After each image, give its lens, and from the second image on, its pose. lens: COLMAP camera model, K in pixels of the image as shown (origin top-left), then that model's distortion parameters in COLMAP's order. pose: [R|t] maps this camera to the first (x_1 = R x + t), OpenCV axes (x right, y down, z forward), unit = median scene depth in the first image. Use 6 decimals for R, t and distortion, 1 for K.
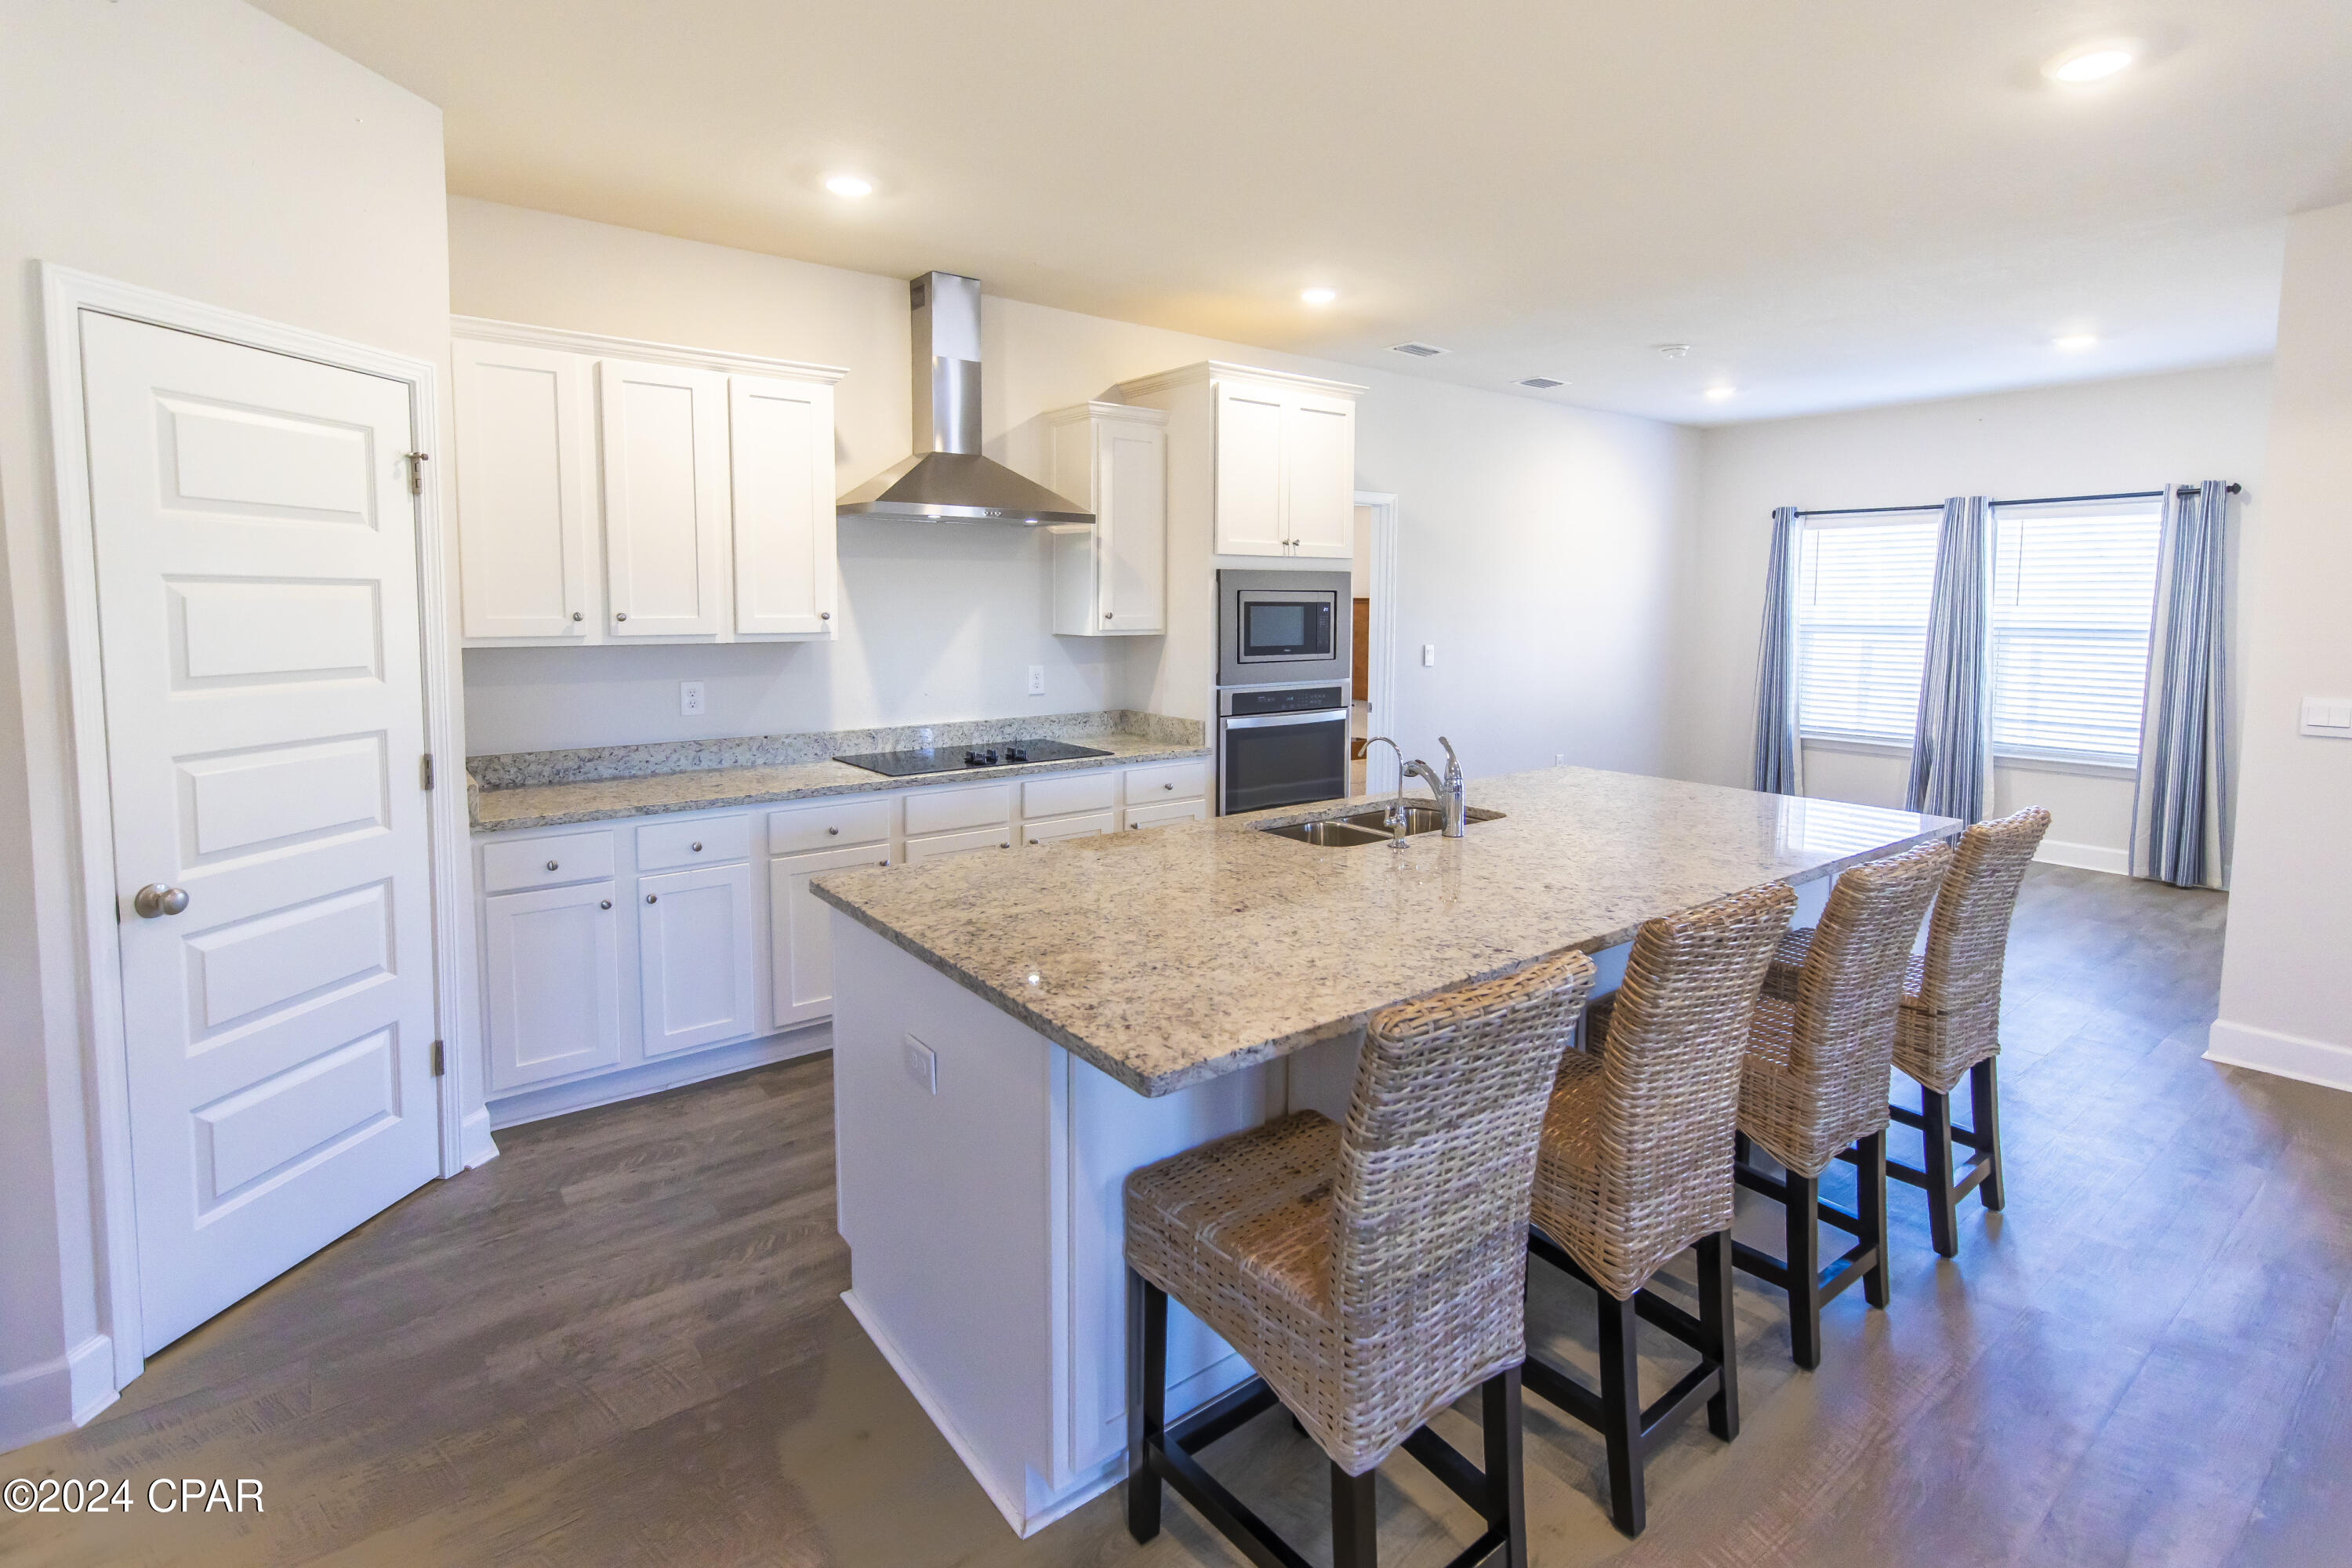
lens RADIAL K [[1136.6, 0, 1159.3], [0, 1136.6, 679.9], [0, 0, 1]] dist [0.006737, 0.000060]
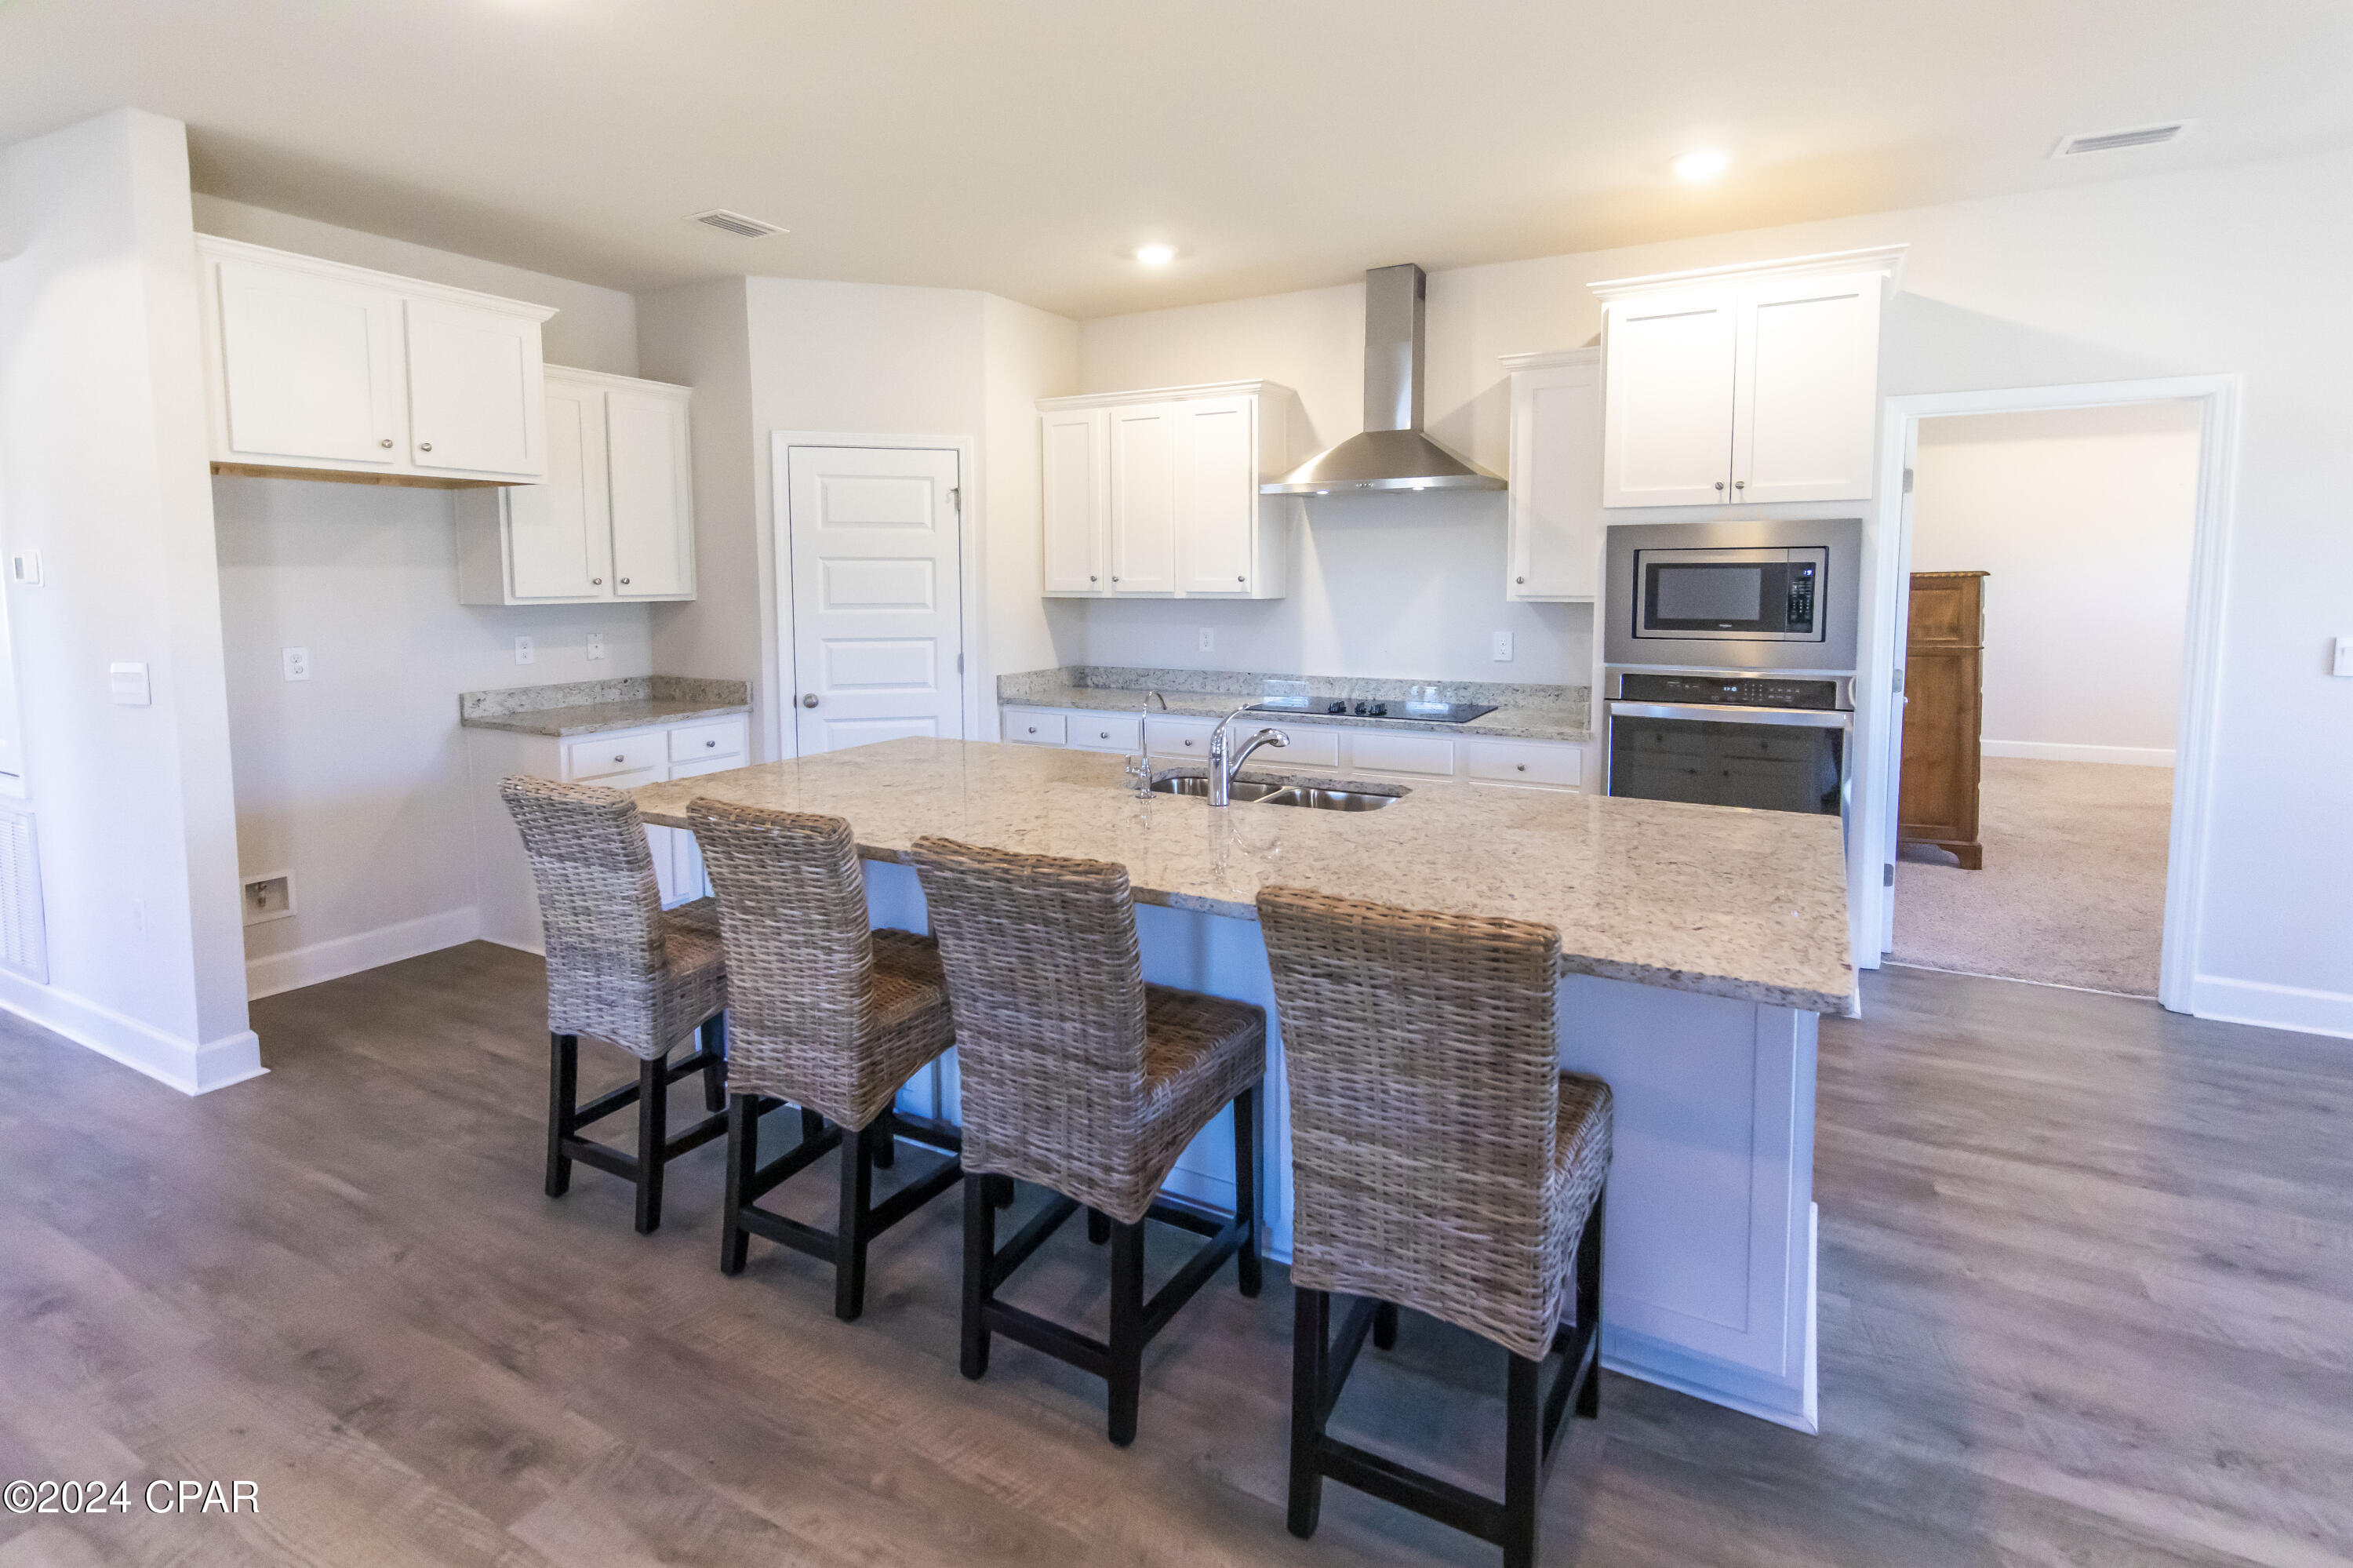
lens RADIAL K [[1137.2, 0, 1209.0], [0, 1137.2, 675.4], [0, 0, 1]] dist [0.006737, 0.000060]
pose [[0.399728, 0.078878, -0.913234, 0.654454], [-0.057406, 0.996489, 0.060942, -0.018646], [0.914835, 0.028065, 0.402852, 0.352279]]
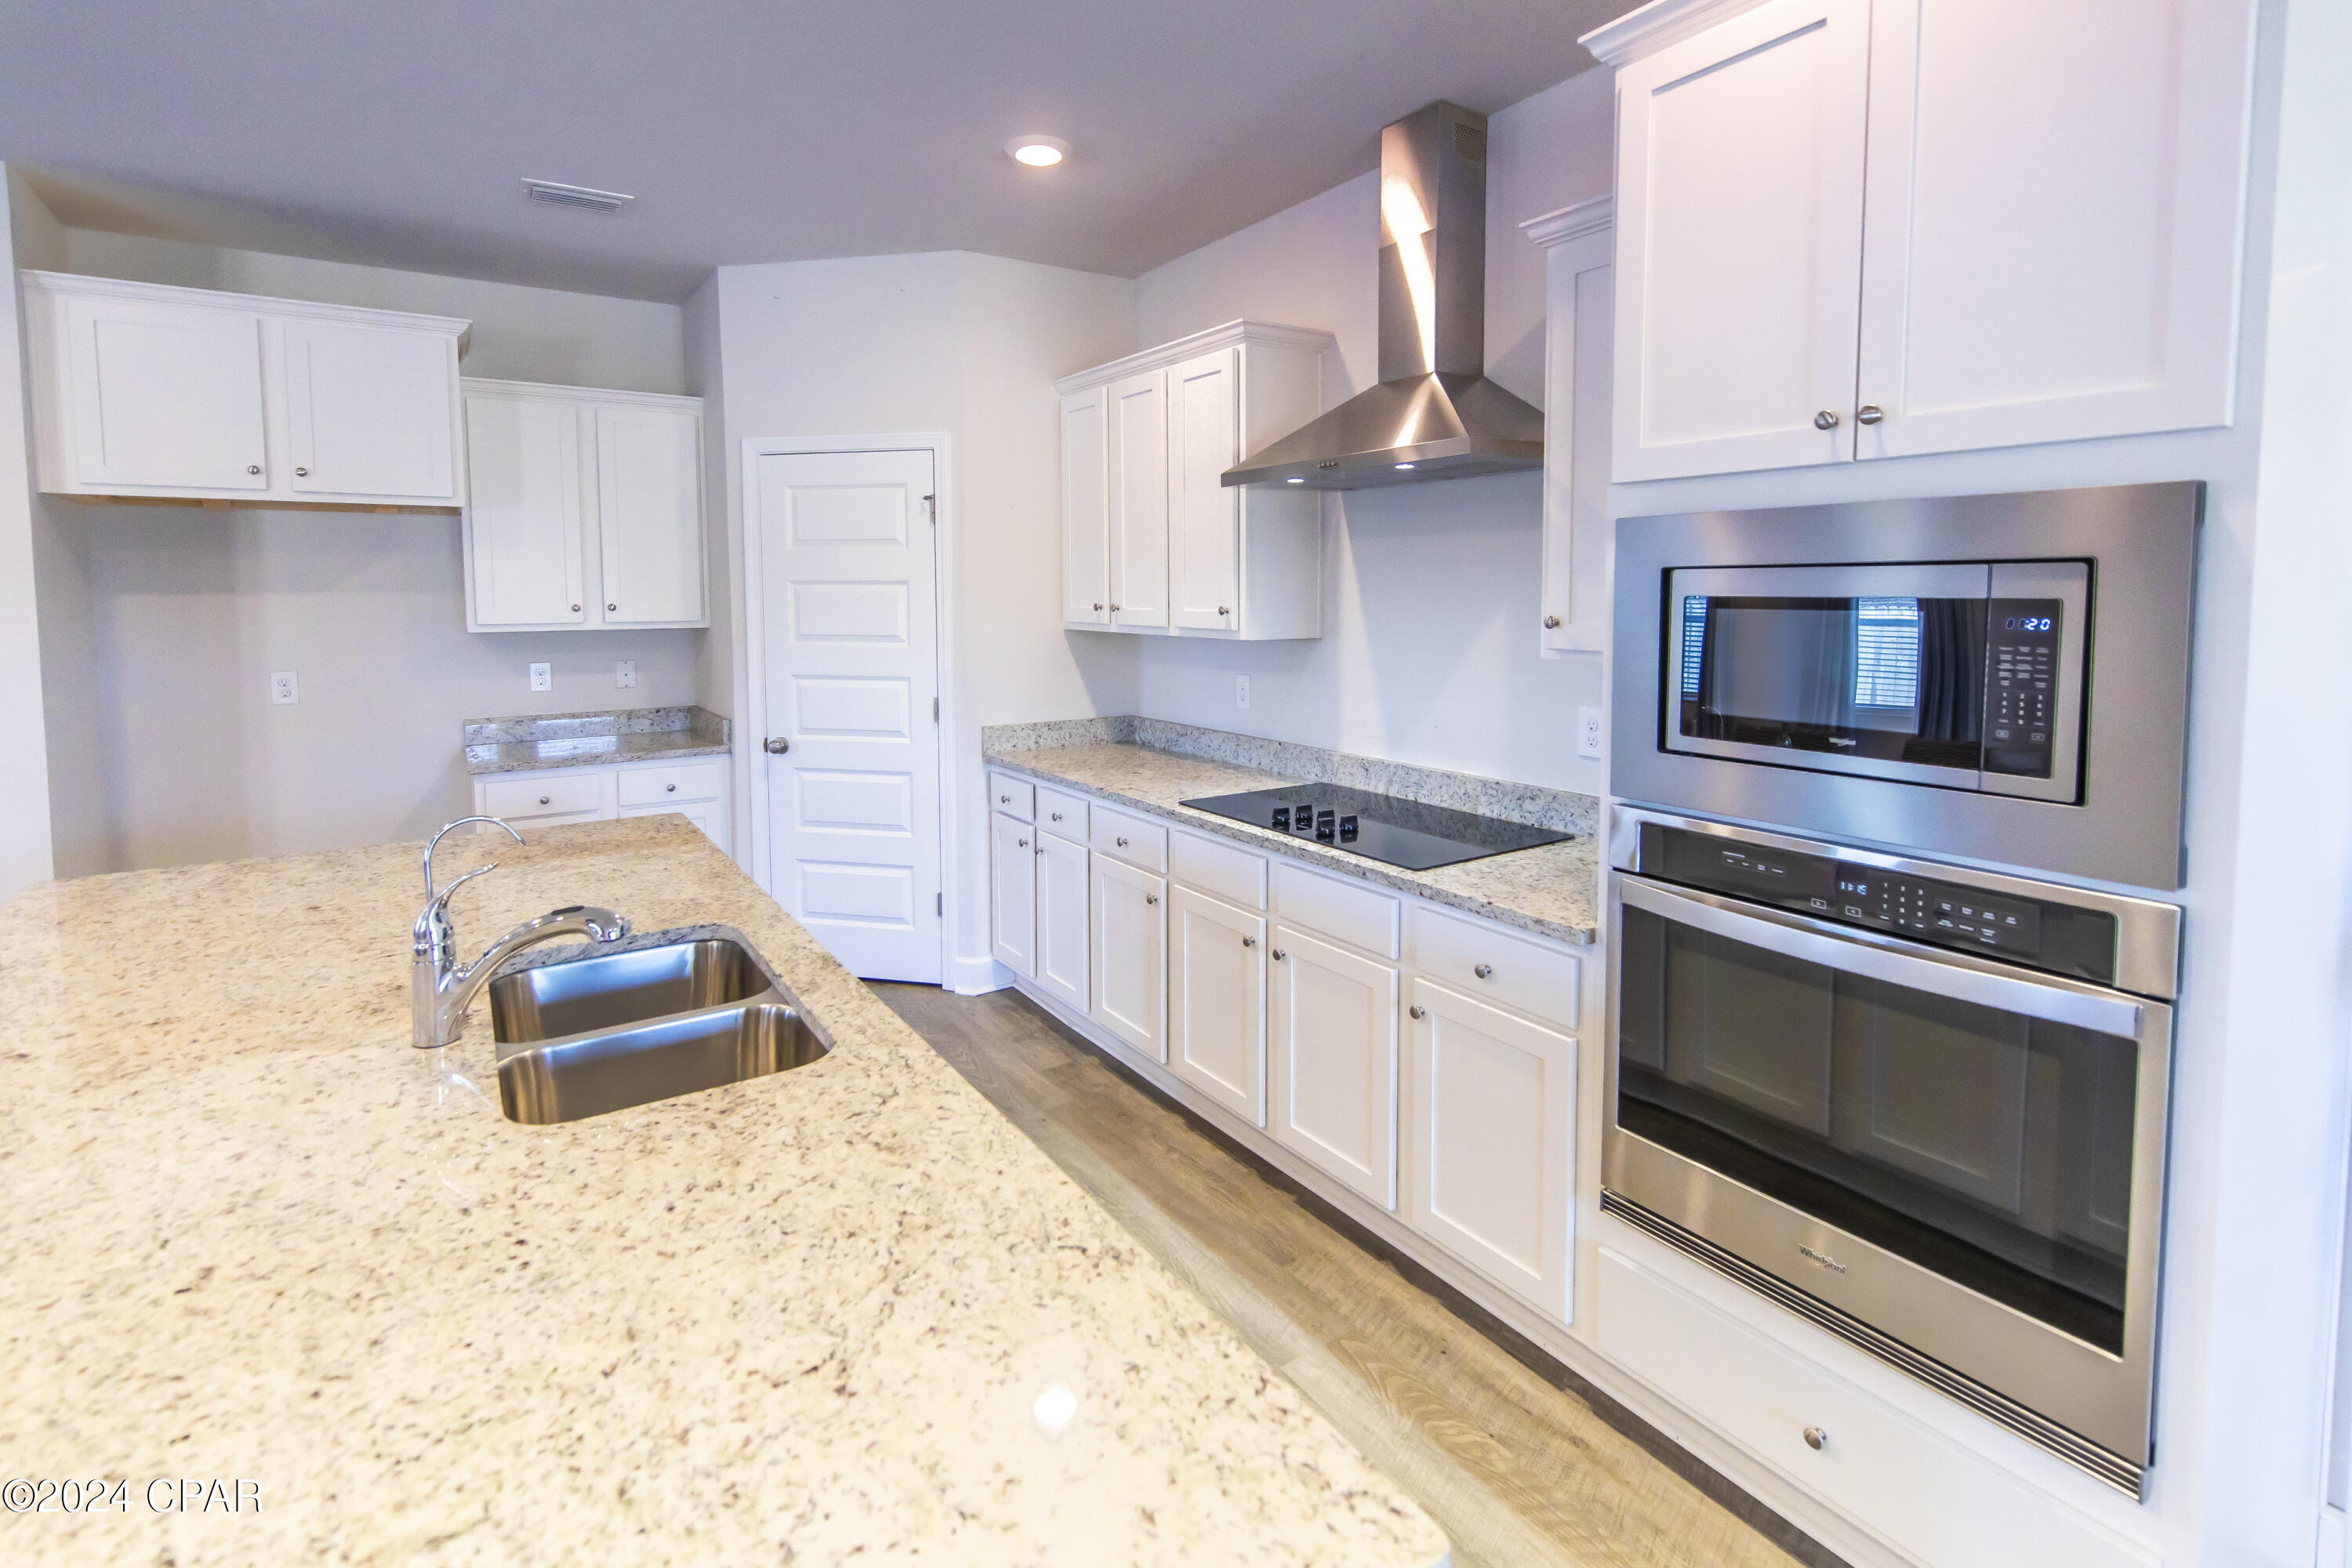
lens RADIAL K [[1136.6, 0, 1191.1], [0, 1136.6, 661.3], [0, 0, 1]] dist [0.006737, 0.000060]
pose [[-0.076916, 0.064261, -0.994965, 0.443115], [-0.063062, 0.995609, 0.069178, -0.058347], [0.995041, 0.068065, -0.072525, 0.796464]]
